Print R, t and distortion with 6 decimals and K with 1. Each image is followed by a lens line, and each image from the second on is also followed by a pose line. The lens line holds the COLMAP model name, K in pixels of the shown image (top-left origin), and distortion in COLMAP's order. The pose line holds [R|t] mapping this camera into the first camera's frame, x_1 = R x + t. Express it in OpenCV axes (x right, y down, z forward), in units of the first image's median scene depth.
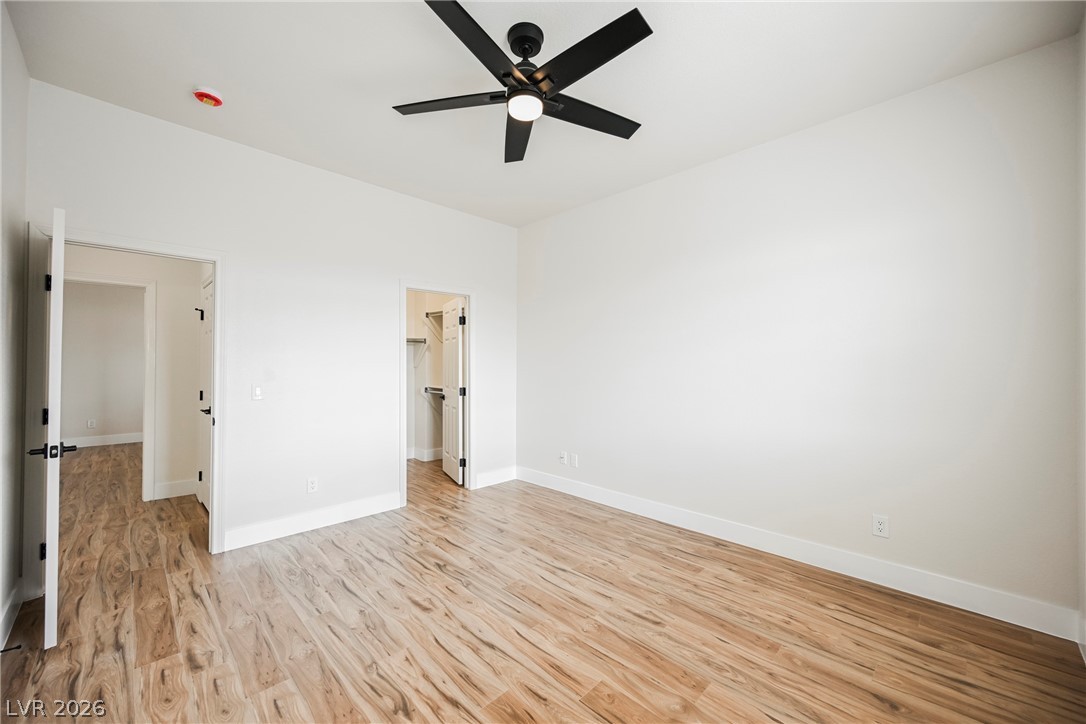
lens RADIAL K [[422.8, 0, 543.7], [0, 422.8, 362.8], [0, 0, 1]] dist [-0.000783, -0.000101]
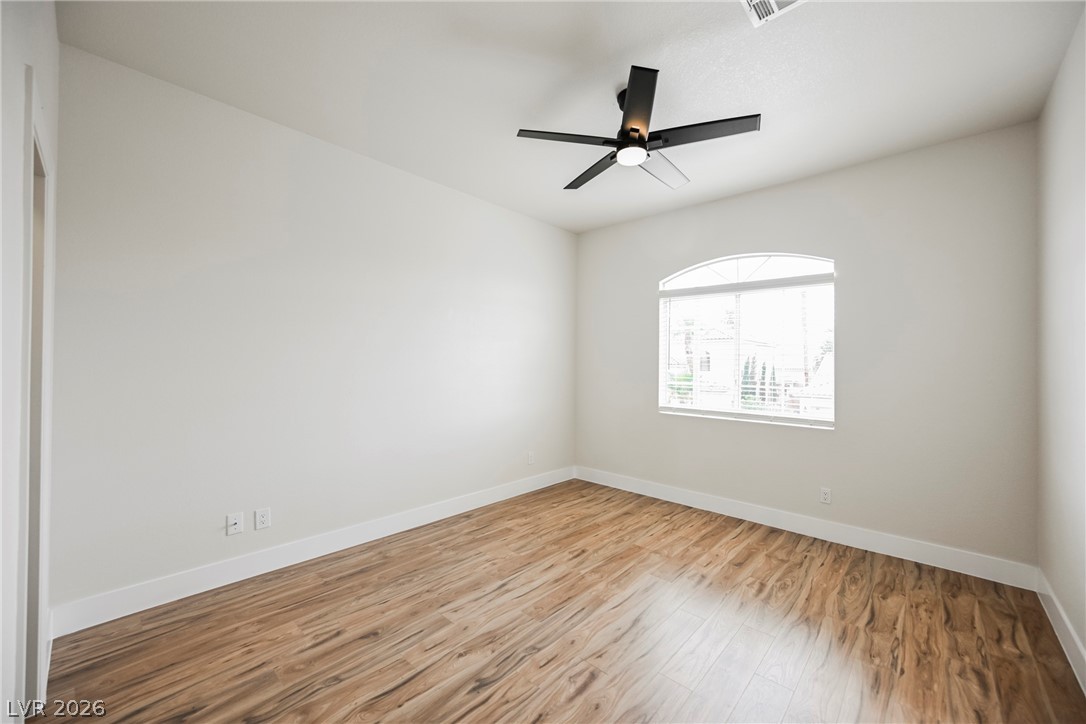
lens RADIAL K [[422.0, 0, 546.4], [0, 422.0, 363.7], [0, 0, 1]] dist [-0.000909, -0.000060]
pose [[-0.047755, 0.000511, 0.998859, -0.925312], [-0.012710, 0.999919, -0.001119, -0.007803], [-0.998778, -0.012748, -0.047744, 0.975406]]
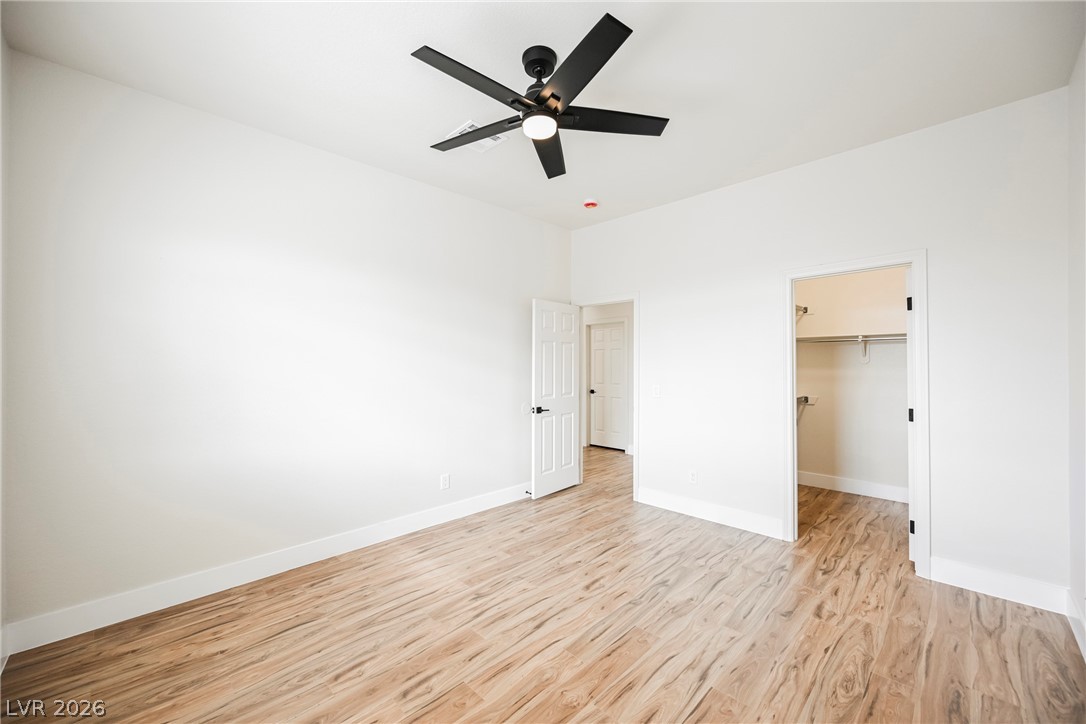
lens RADIAL K [[422.8, 0, 543.7], [0, 422.8, 362.8], [0, 0, 1]] dist [-0.000783, -0.000101]
pose [[-0.002316, -0.007517, -0.999969, 0.747809], [0.005684, 0.999955, -0.007530, -0.014087], [0.999981, -0.005701, -0.002273, 0.763560]]
